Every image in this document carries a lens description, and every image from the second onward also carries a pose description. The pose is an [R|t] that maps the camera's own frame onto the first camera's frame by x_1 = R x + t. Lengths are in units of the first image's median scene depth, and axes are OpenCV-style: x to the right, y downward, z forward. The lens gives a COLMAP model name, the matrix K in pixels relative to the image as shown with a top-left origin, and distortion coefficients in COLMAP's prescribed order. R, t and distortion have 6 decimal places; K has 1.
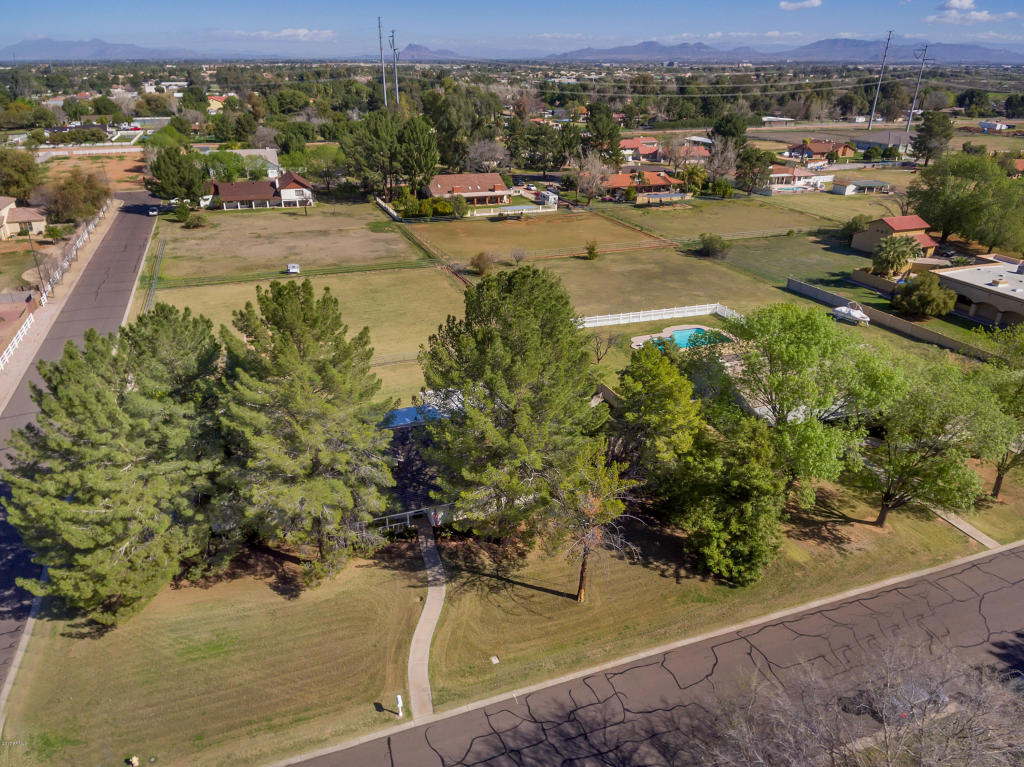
lens RADIAL K [[671.7, 0, 499.9], [0, 671.7, 402.1], [0, 0, 1]] dist [0.048402, -0.057257]
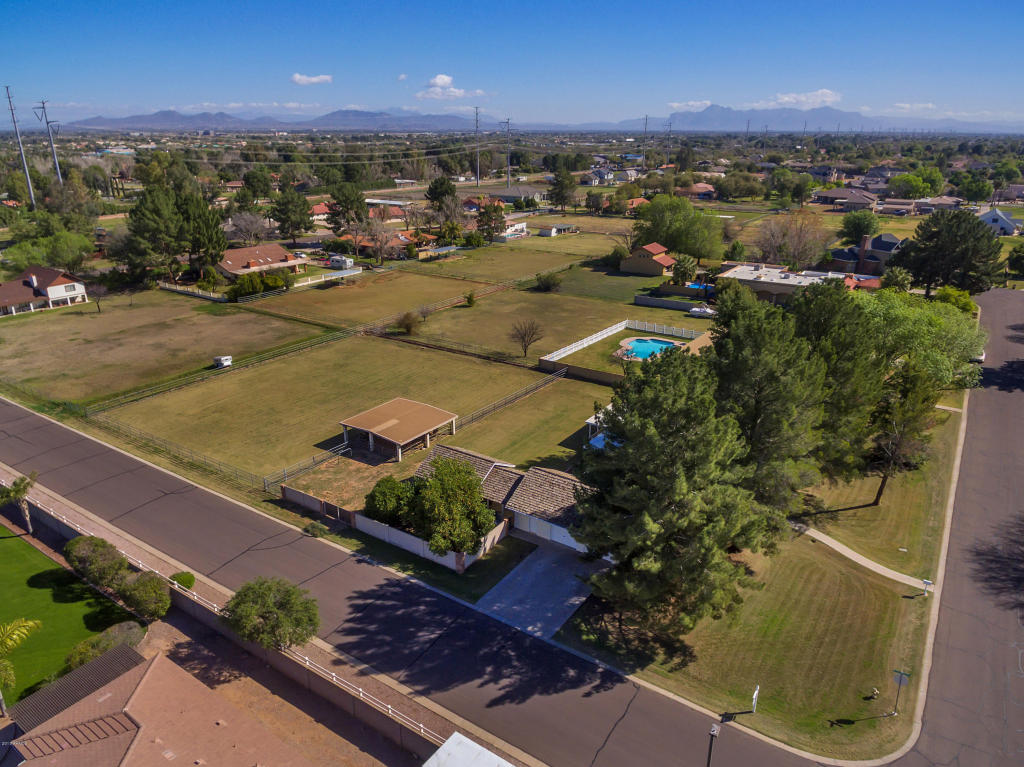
lens RADIAL K [[671.7, 0, 499.9], [0, 671.7, 402.1], [0, 0, 1]] dist [0.048402, -0.057257]
pose [[0.815112, -0.219623, 0.536058, -0.442108], [0.263836, 0.964549, -0.006004, -0.040501], [-0.515736, 0.146325, 0.844159, 0.063777]]
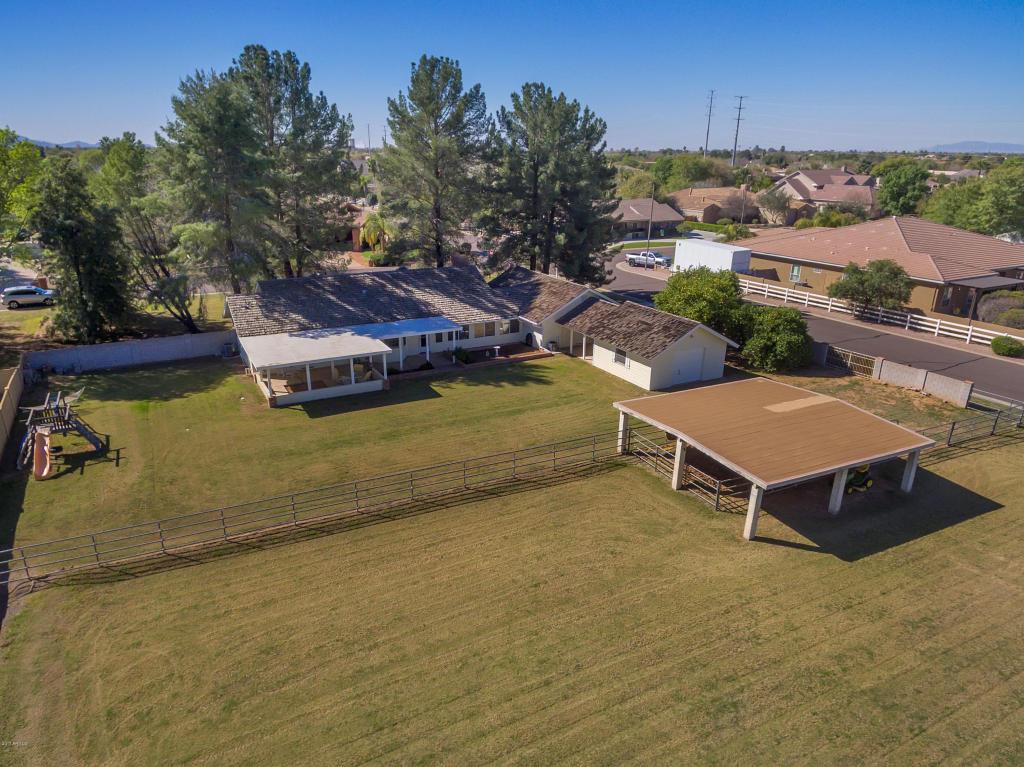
lens RADIAL K [[671.7, 0, 499.9], [0, 671.7, 402.1], [0, 0, 1]] dist [0.048402, -0.057257]
pose [[-0.990787, 0.030700, -0.131906, -0.072196], [-0.075870, 0.680970, 0.728370, -0.223300], [0.112185, 0.731667, -0.672367, 0.766991]]
